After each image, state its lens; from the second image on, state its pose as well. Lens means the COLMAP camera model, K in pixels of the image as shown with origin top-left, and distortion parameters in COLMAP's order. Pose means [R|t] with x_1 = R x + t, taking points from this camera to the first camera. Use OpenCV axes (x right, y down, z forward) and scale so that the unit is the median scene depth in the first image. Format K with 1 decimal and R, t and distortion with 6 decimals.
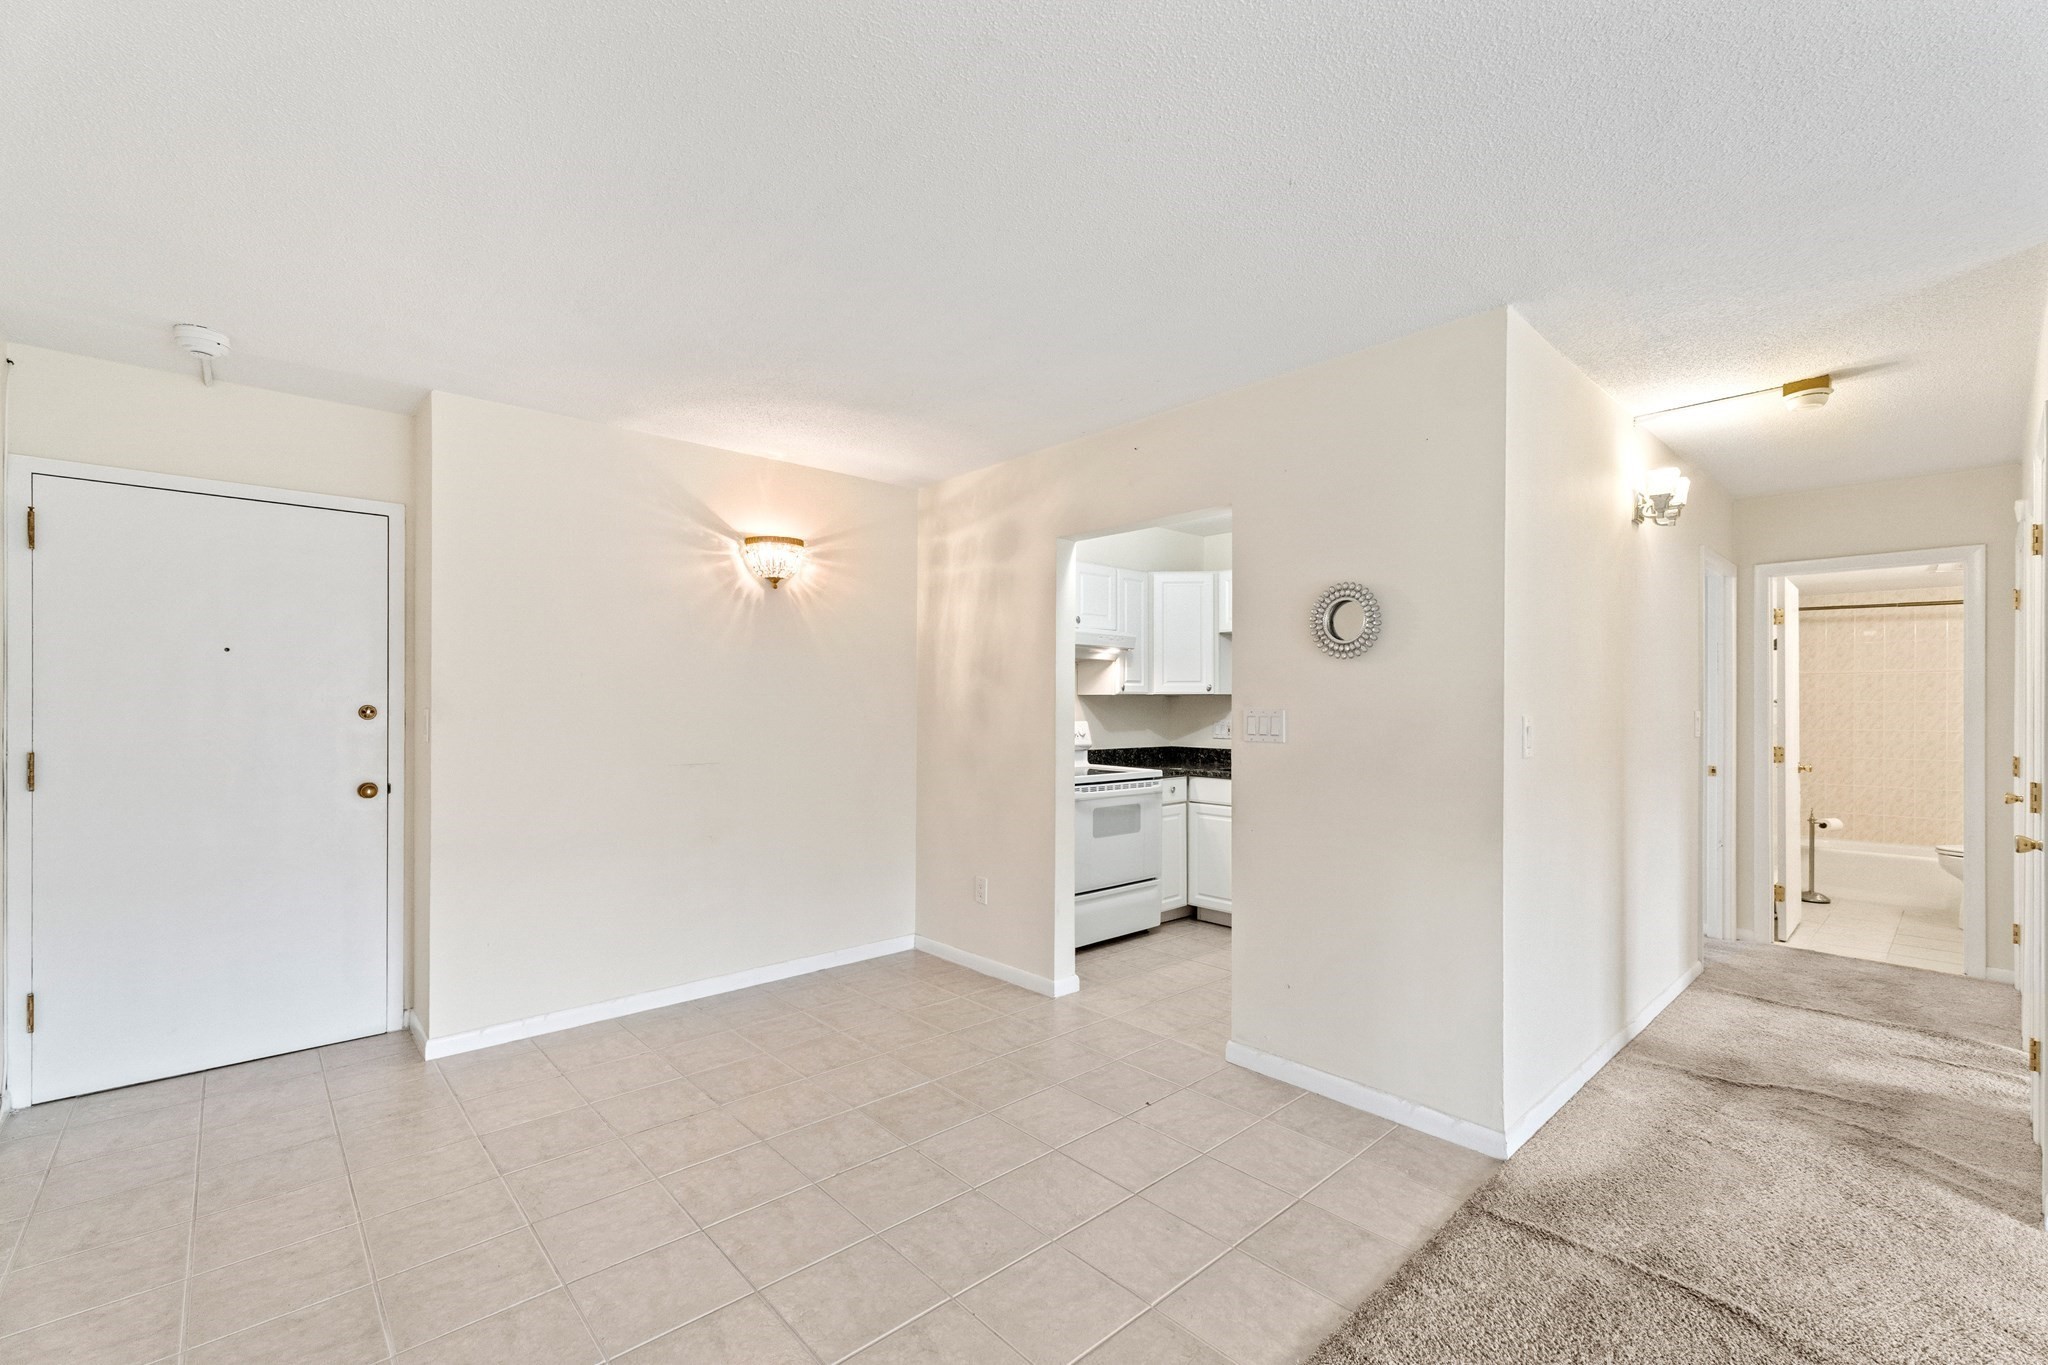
lens RADIAL K [[858.8, 0, 1024.0], [0, 858.8, 682.5], [0, 0, 1]] dist [0.002194, -0.000227]
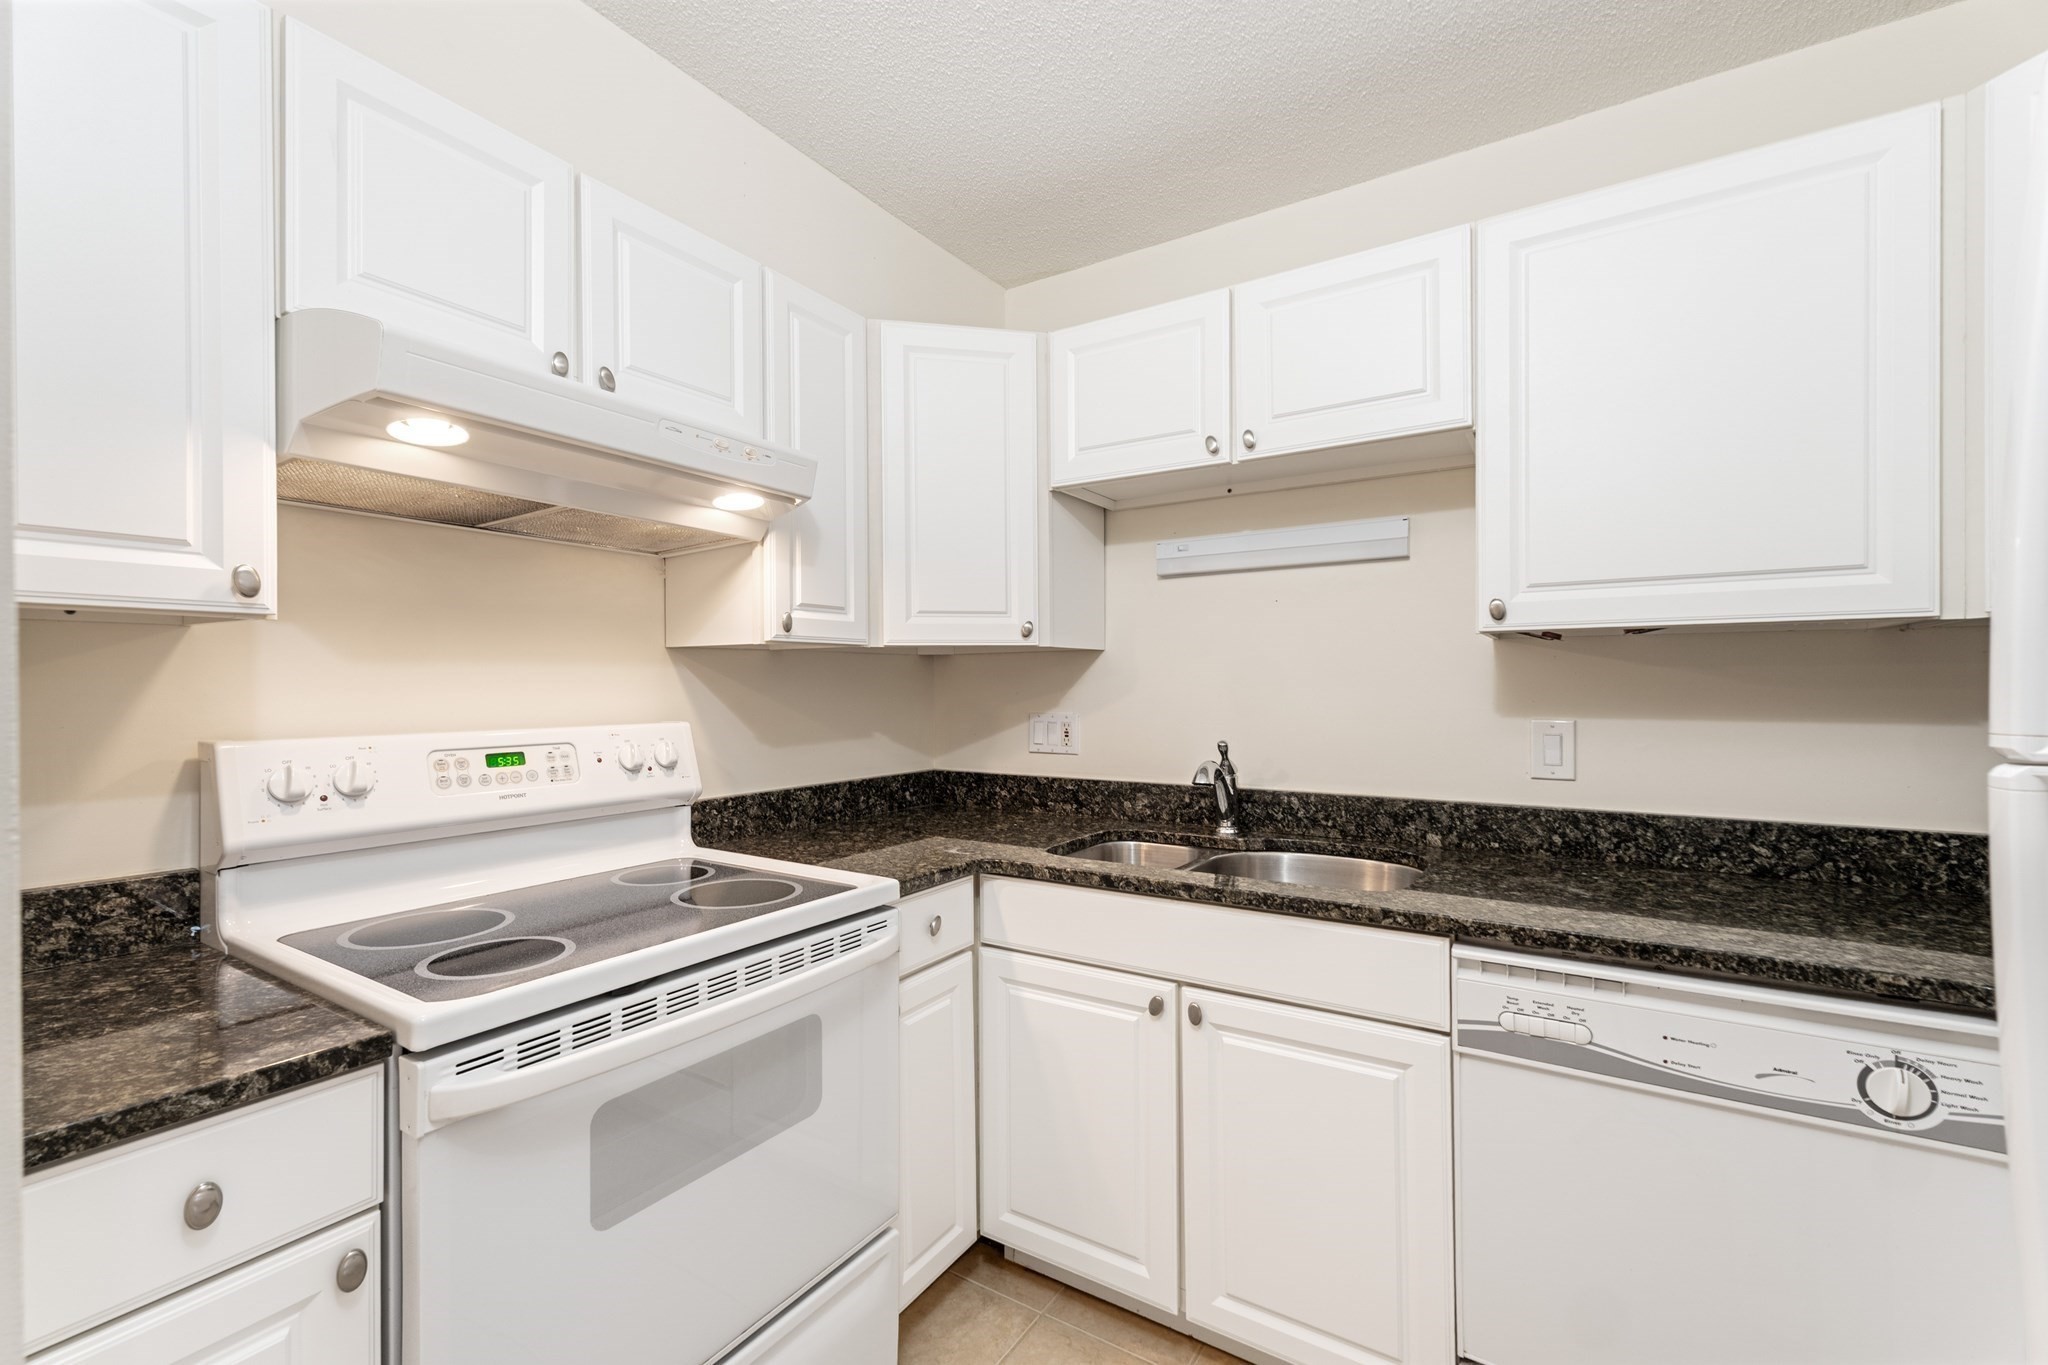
lens RADIAL K [[858.8, 0, 1024.0], [0, 858.8, 682.5], [0, 0, 1]] dist [0.002194, -0.000227]
pose [[0.965852, -0.009429, 0.258922, 0.116981], [0.004378, 0.999789, 0.020077, 0.023024], [-0.259057, -0.018258, 0.965690, 0.644528]]
